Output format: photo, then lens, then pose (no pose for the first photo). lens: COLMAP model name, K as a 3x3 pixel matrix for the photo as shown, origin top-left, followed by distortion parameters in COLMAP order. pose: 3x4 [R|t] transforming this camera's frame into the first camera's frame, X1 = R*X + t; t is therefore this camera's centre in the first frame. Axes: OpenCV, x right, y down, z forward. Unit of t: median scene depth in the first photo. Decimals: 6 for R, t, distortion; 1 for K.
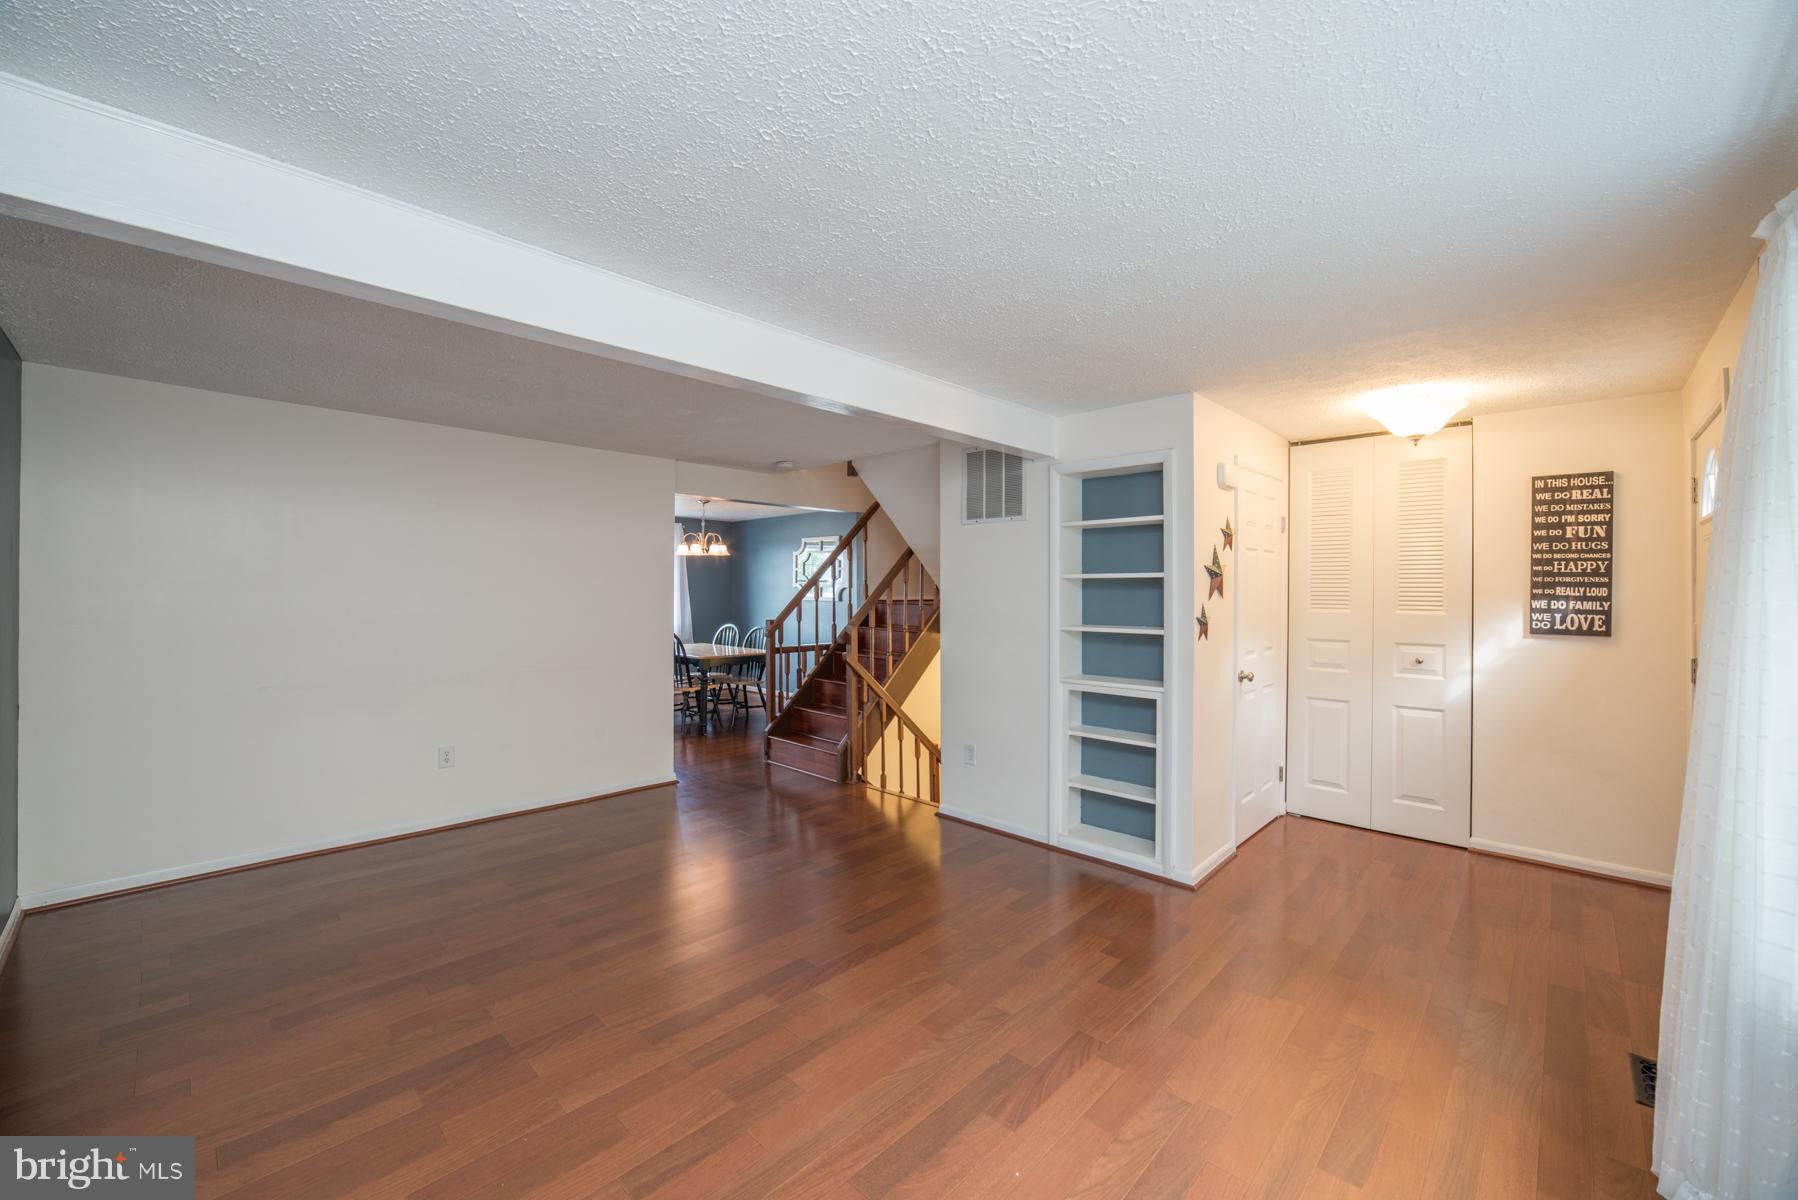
lens RADIAL K [[712.4, 0, 899.5], [0, 712.4, 586.4], [0, 0, 1]] dist [-0.031649, 0.010519]
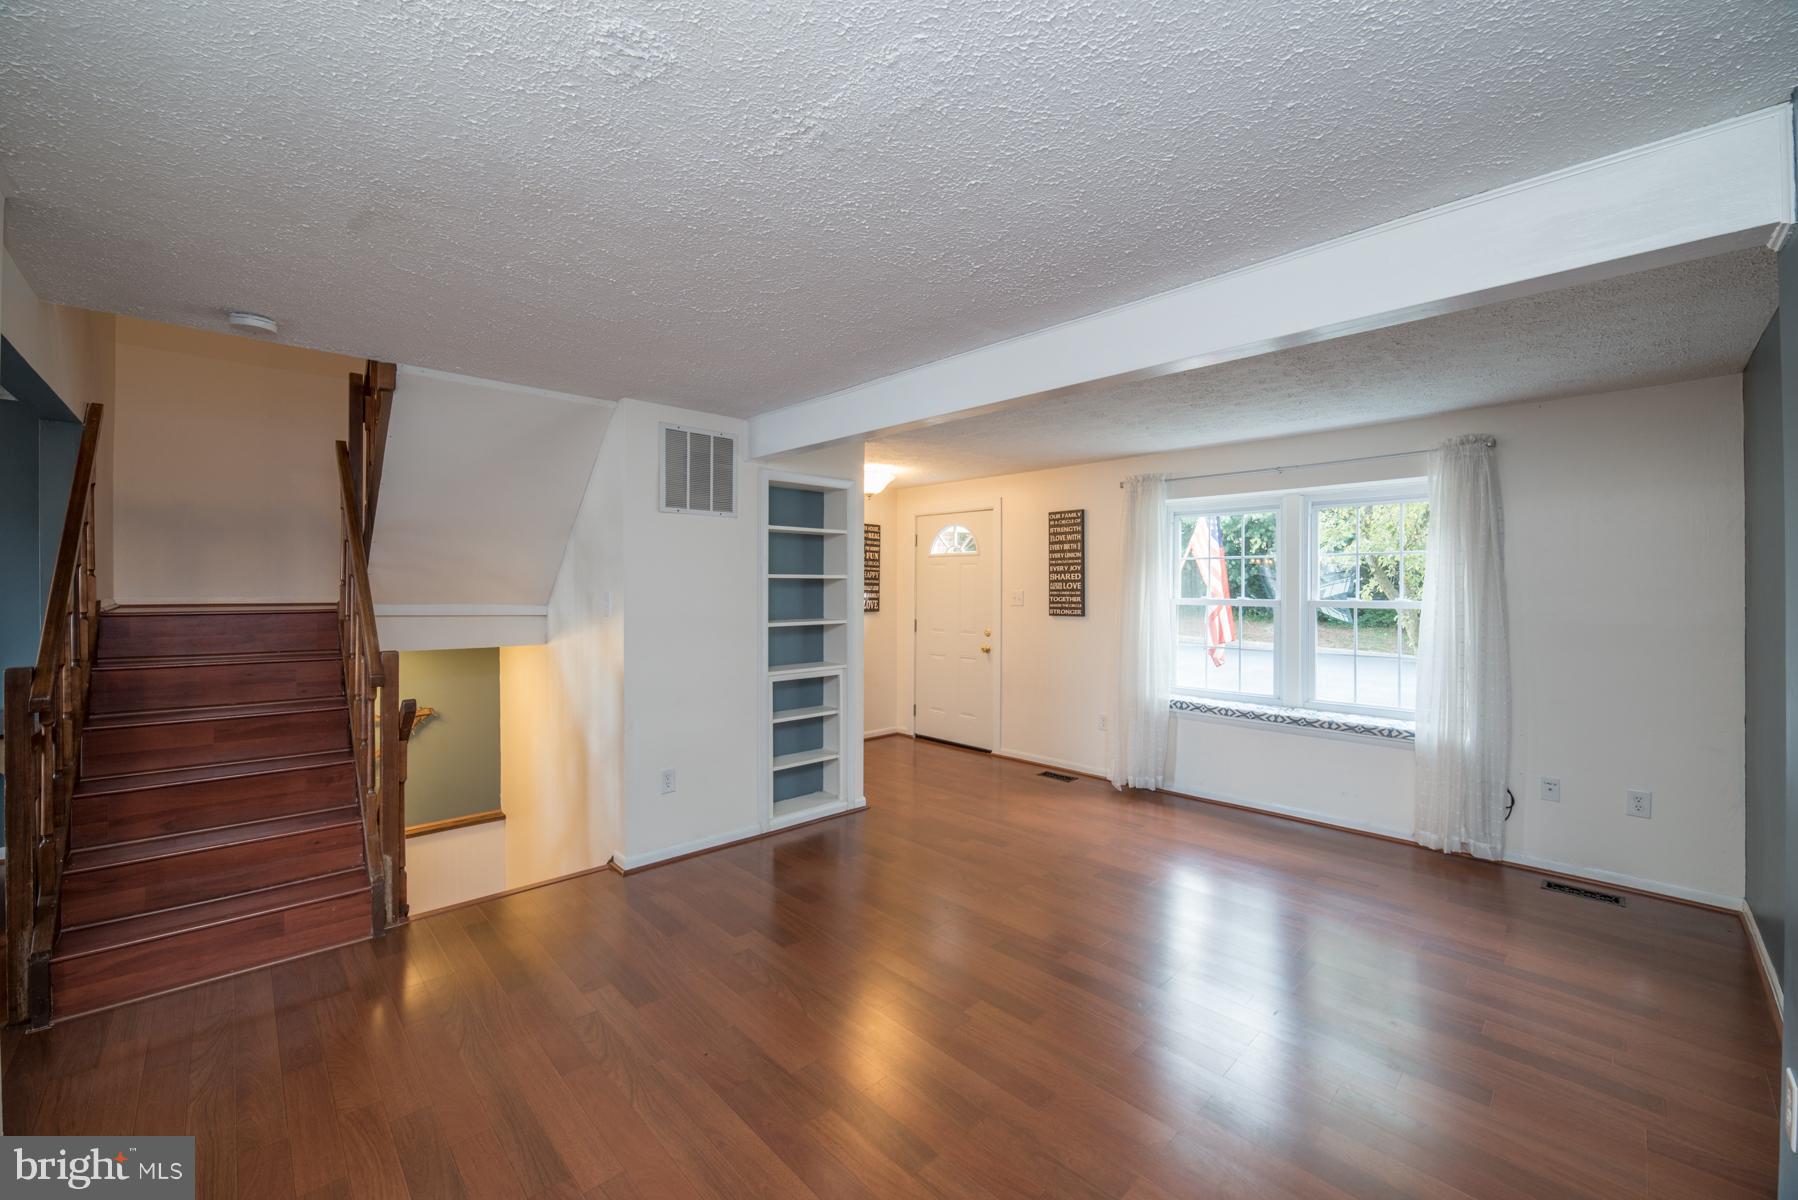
lens RADIAL K [[712.4, 0, 899.5], [0, 712.4, 586.4], [0, 0, 1]] dist [-0.031649, 0.010519]
pose [[0.050829, -0.002429, 0.998704, -0.817545], [-0.004442, 0.999987, 0.002658, -0.002592], [-0.998697, -0.004571, 0.050818, 0.753535]]
